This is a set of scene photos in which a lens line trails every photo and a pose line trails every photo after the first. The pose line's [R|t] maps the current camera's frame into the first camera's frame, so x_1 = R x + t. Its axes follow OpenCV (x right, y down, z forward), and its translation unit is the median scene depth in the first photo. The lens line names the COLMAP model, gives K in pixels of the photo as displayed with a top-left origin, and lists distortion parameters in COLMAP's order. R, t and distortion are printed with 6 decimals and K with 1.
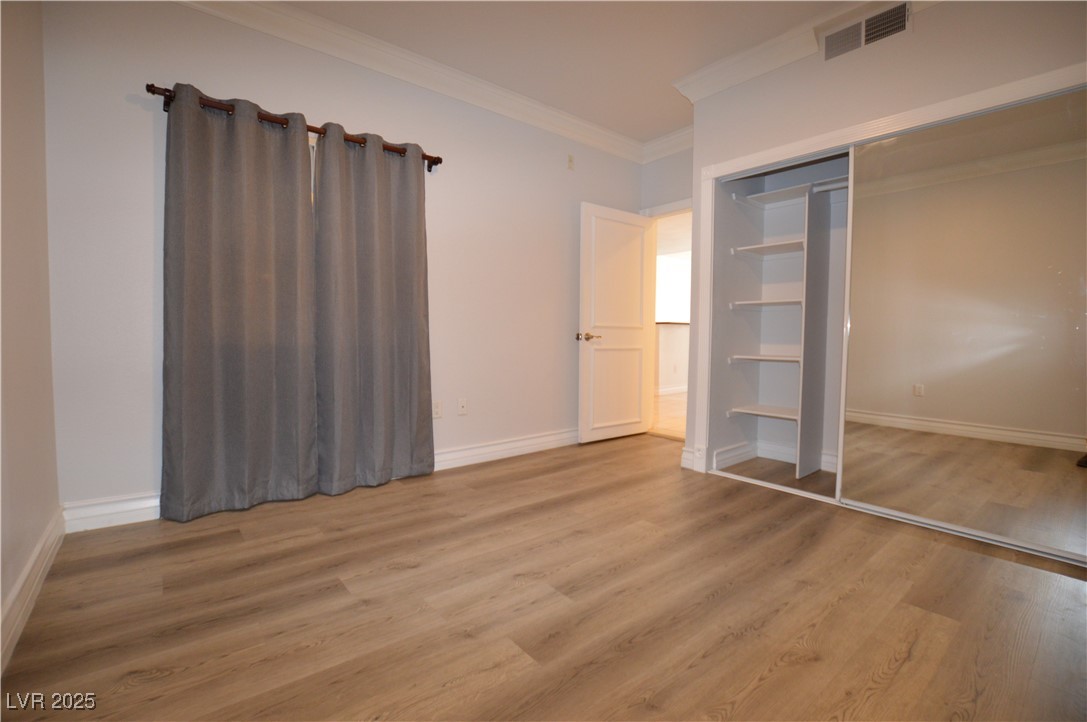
lens RADIAL K [[484.9, 0, 548.9], [0, 484.9, 361.1], [0, 0, 1]] dist [-0.027313, 0.001067]
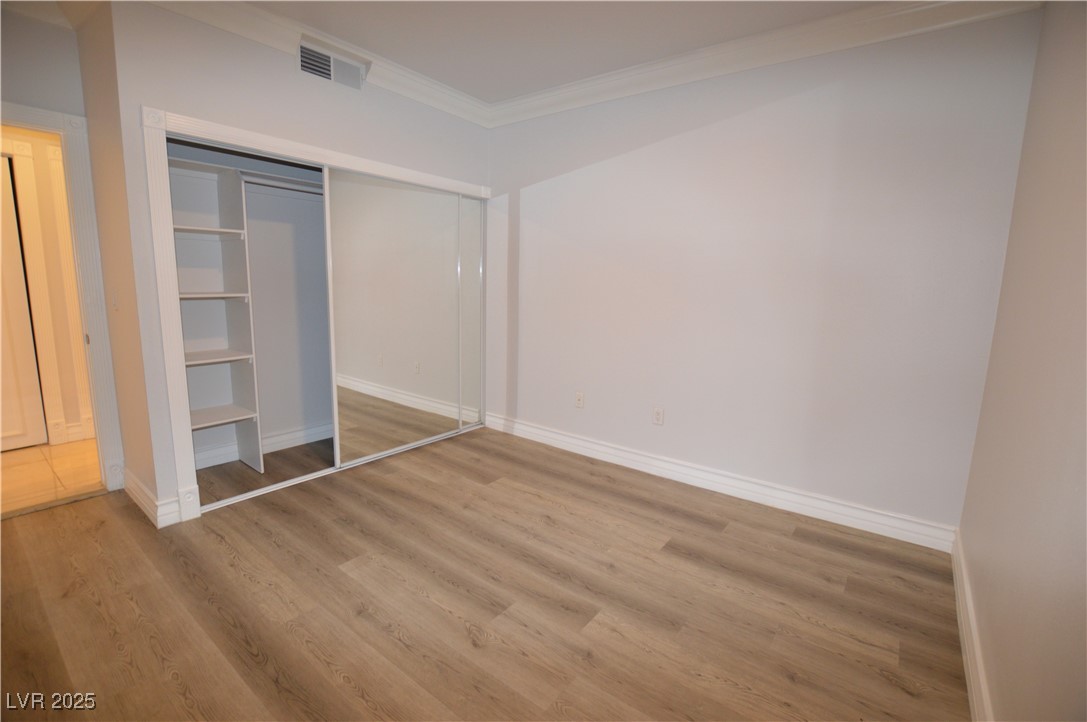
lens RADIAL K [[484.9, 0, 548.5], [0, 484.9, 358.3], [0, 0, 1]] dist [-0.027313, 0.001067]
pose [[-0.220454, -0.173601, 0.959824, -0.829393], [0.027896, 0.982509, 0.184112, -0.248151], [-0.974998, 0.067363, -0.211756, 0.953927]]
